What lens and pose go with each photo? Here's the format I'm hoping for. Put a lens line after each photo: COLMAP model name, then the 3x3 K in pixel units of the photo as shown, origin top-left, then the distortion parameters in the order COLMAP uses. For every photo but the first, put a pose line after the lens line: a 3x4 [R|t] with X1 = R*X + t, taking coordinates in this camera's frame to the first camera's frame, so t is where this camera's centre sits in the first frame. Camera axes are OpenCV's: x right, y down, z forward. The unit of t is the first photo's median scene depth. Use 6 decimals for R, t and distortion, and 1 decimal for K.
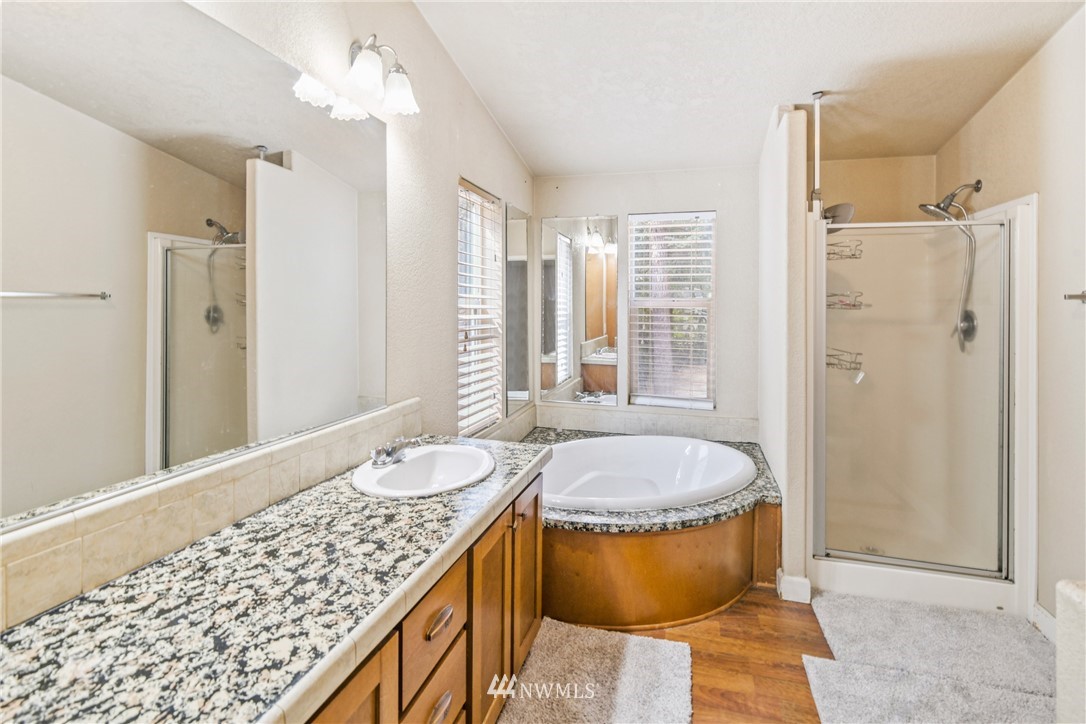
lens RADIAL K [[517.3, 0, 547.4], [0, 517.3, 362.2], [0, 0, 1]] dist [-0.010364, 0.001138]
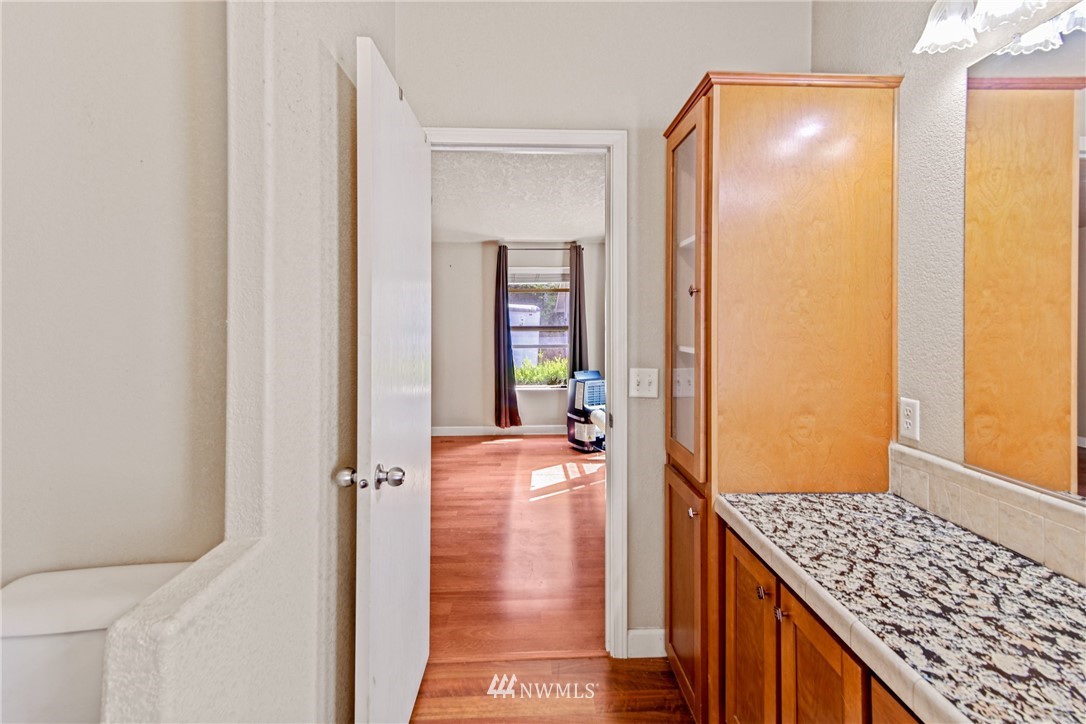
lens RADIAL K [[517.3, 0, 554.0], [0, 517.3, 320.9], [0, 0, 1]] dist [-0.010364, 0.001138]
pose [[-0.949423, -0.003650, -0.313978, 0.574934], [-0.036038, 0.994591, 0.097414, -0.196438], [0.311924, 0.103802, -0.944420, 1.746830]]
